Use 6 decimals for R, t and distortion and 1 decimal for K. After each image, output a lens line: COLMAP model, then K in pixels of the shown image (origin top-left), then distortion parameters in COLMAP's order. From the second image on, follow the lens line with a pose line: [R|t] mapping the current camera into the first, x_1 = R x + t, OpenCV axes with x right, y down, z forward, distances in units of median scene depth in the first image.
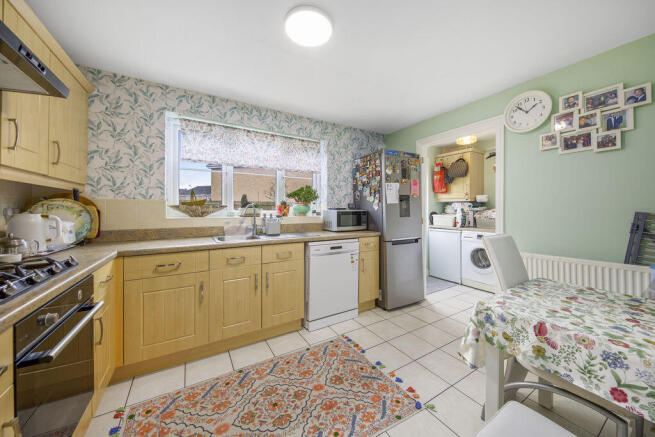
lens RADIAL K [[246.7, 0, 328.6], [0, 246.7, 214.2], [0, 0, 1]] dist [0.000329, 0.000038]
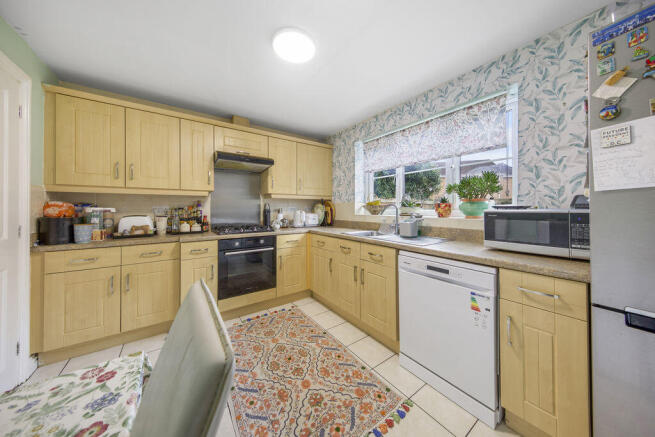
lens RADIAL K [[217.2, 0, 327.3], [0, 217.2, 209.0], [0, 0, 1]] dist [0.010877, -0.000100]
pose [[0.043224, 0.003470, -0.999059, 0.708769], [-0.016236, 0.999864, 0.002771, -0.018845], [0.998933, 0.016101, 0.043274, 0.855021]]
